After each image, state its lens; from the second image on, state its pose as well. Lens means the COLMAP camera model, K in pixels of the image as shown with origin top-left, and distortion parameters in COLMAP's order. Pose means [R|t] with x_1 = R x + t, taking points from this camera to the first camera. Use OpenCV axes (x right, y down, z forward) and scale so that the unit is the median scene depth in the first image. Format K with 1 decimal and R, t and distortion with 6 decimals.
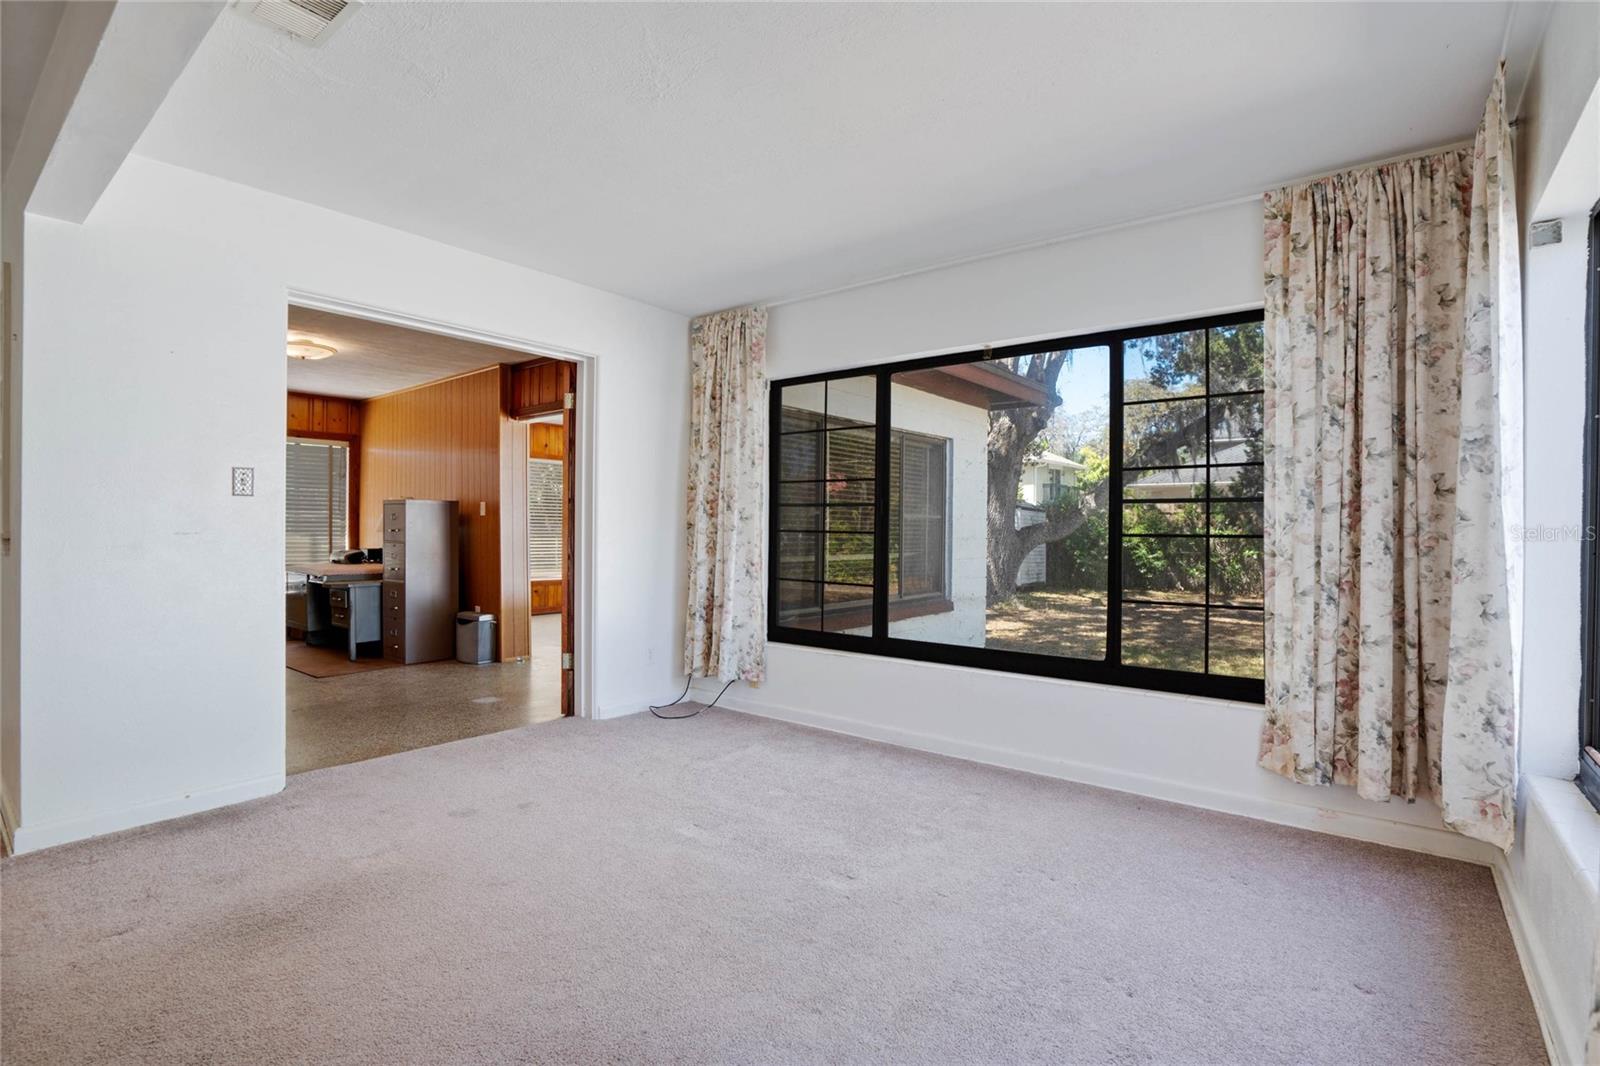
lens RADIAL K [[759.5, 0, 790.9], [0, 759.5, 530.7], [0, 0, 1]] dist [-0.050131, 0.015240]
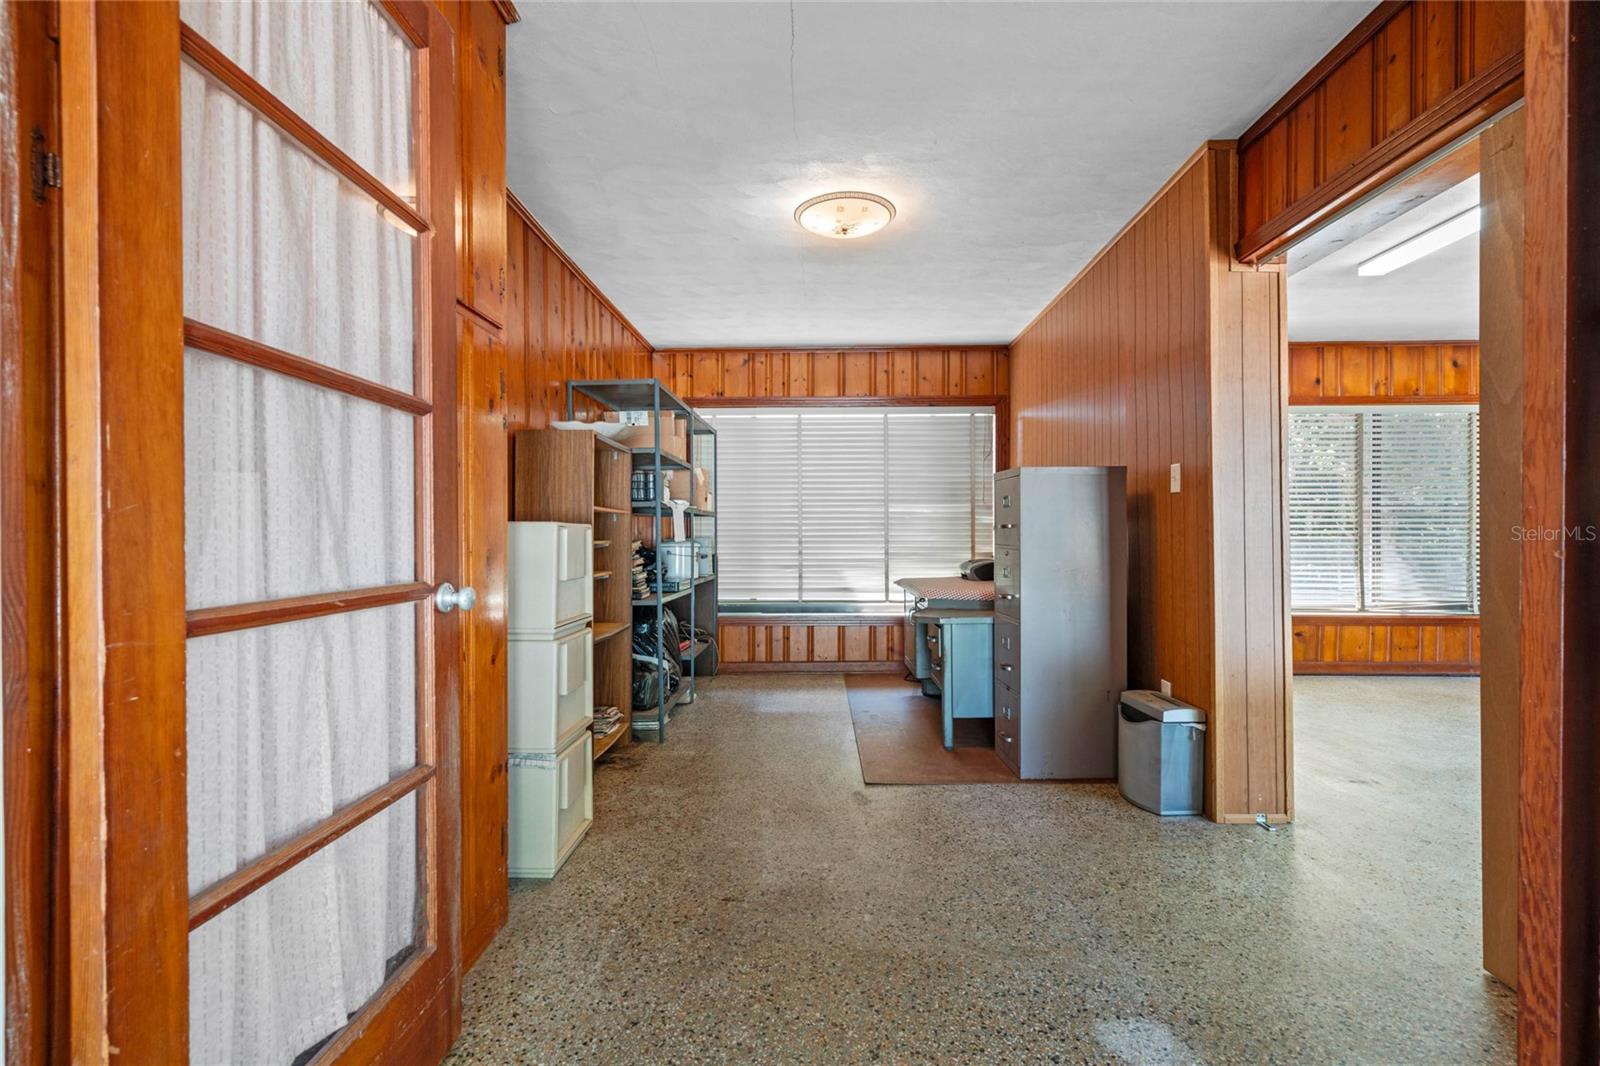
lens RADIAL K [[732.8, 0, 802.8], [0, 732.8, 536.9], [0, 0, 1]] dist [-0.004163, 0.001174]
pose [[0.610670, -0.001570, -0.791884, -0.436089], [0.003779, 0.999992, 0.000932, 0.013589], [0.791876, -0.003562, 0.610671, 1.238984]]
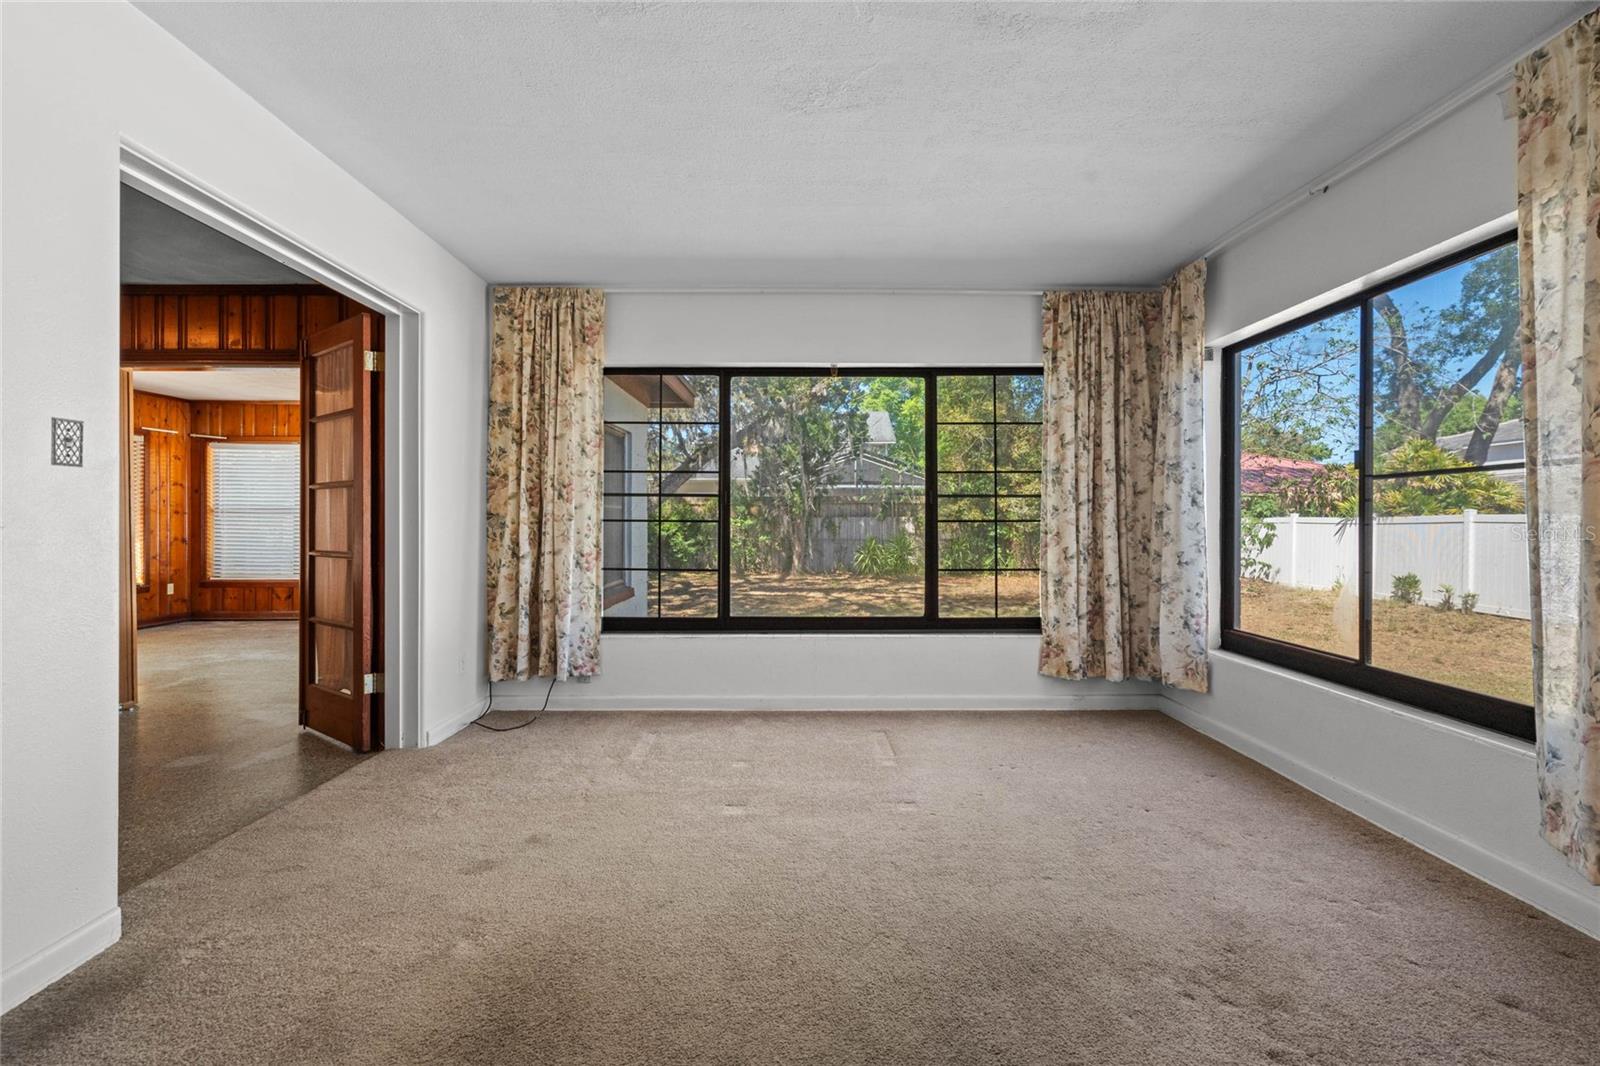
lens RADIAL K [[732.8, 0, 799.3], [0, 732.8, 519.4], [0, 0, 1]] dist [-0.004163, 0.001174]
pose [[0.775909, -0.005643, 0.630820, -0.672391], [0.007553, 0.999971, -0.000344, 0.001864], [-0.630800, 0.005032, 0.775929, 0.161987]]
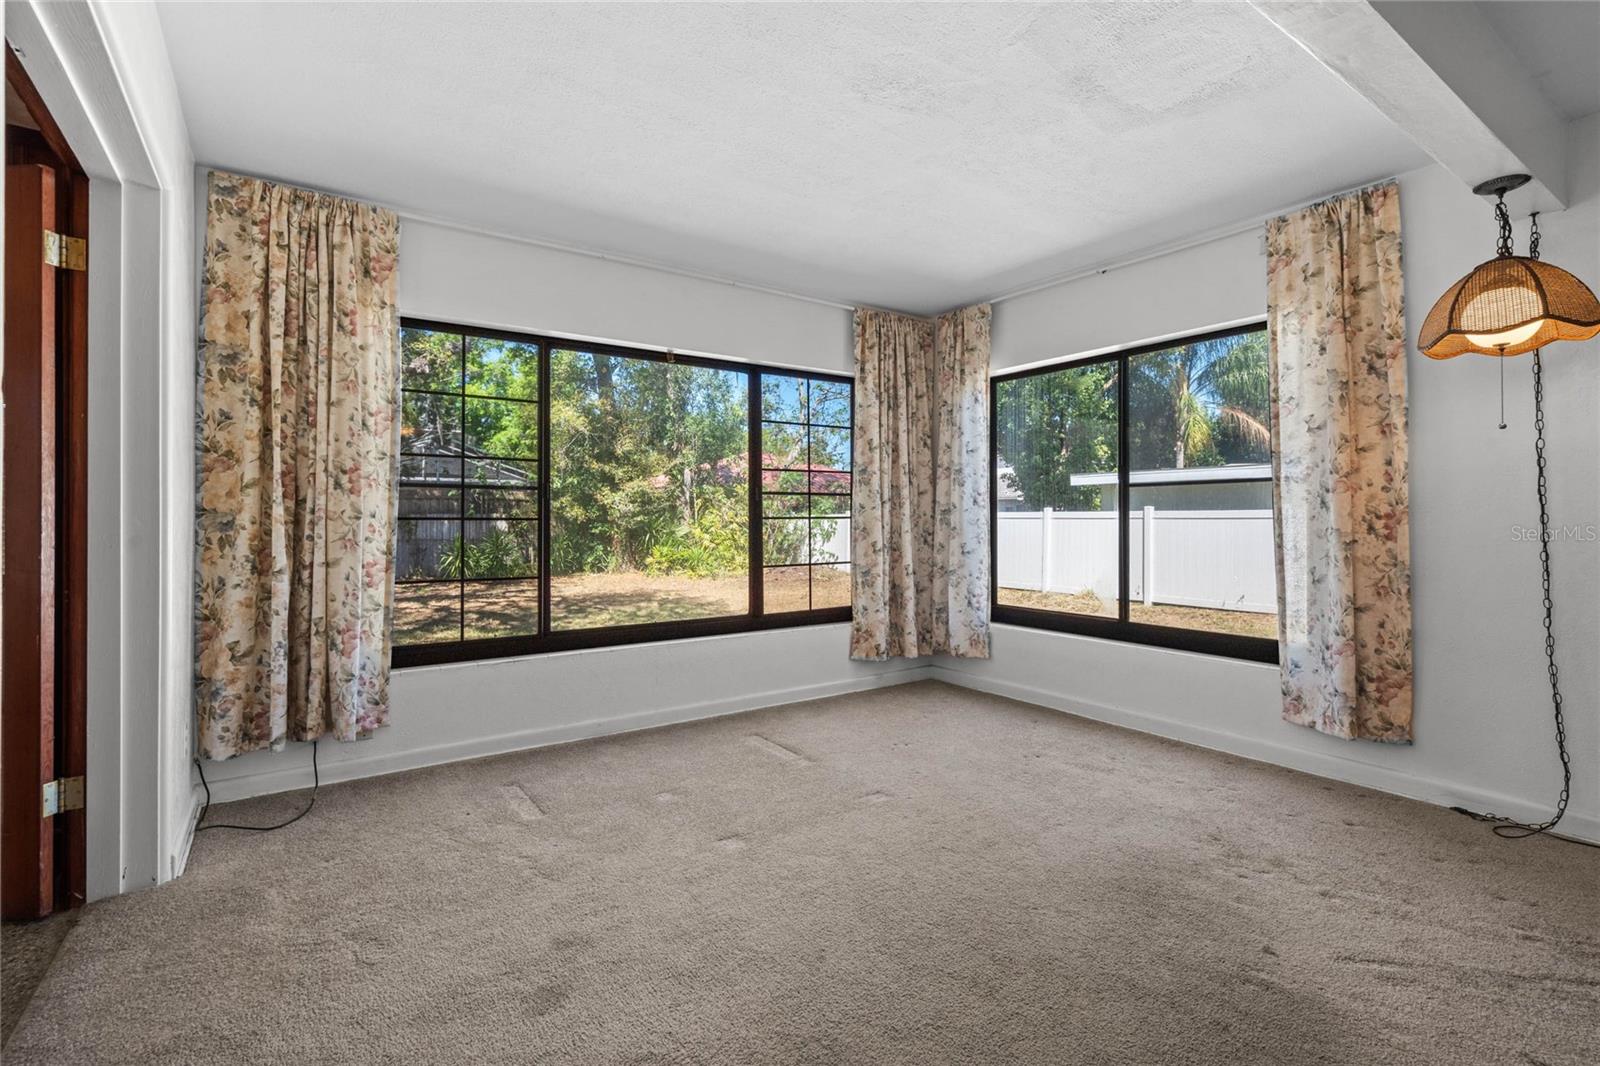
lens RADIAL K [[732.8, 0, 804.7], [0, 732.8, 514.1], [0, 0, 1]] dist [-0.004163, 0.001174]
pose [[0.280322, -0.003859, 0.959898, -0.937072], [0.007420, 0.999971, 0.001854, -0.003832], [-0.959877, 0.006602, 0.280342, 0.648038]]
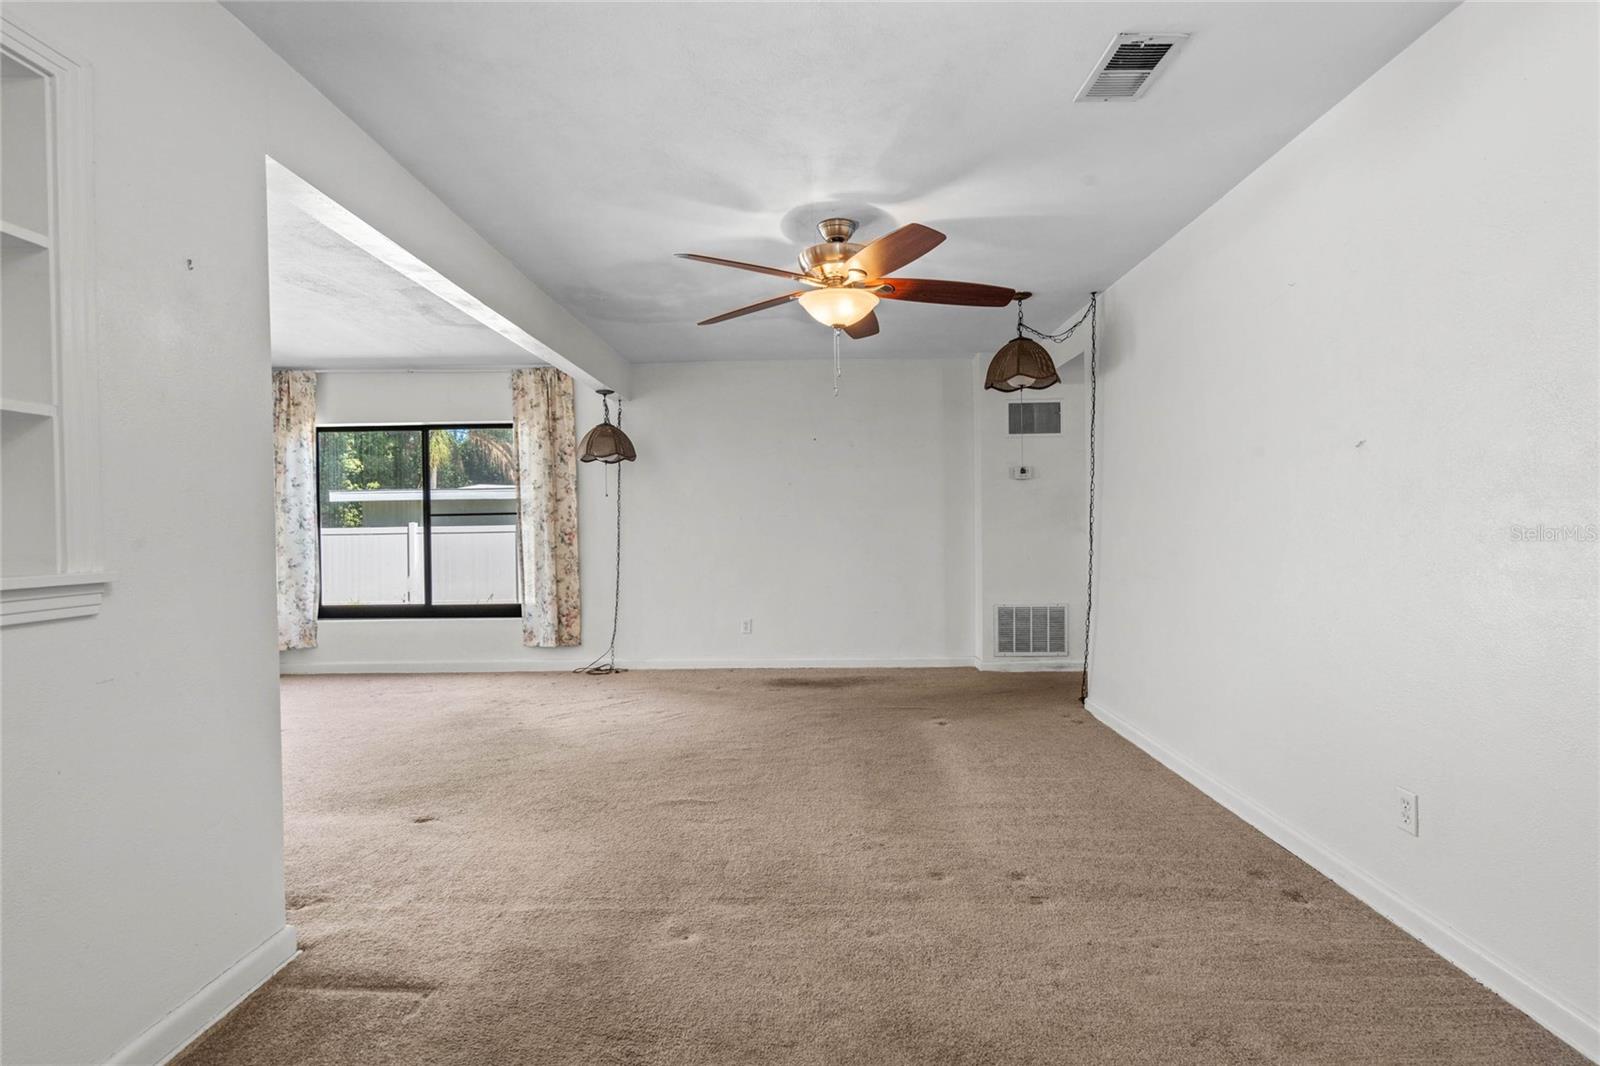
lens RADIAL K [[732.8, 0, 807.8], [0, 732.8, 533.0], [0, 0, 1]] dist [-0.004163, 0.001174]
pose [[-0.619528, -0.008005, 0.784933, -1.750490], [0.012794, 0.999712, 0.020294, -0.028694], [-0.784870, 0.022615, -0.619248, 0.898853]]
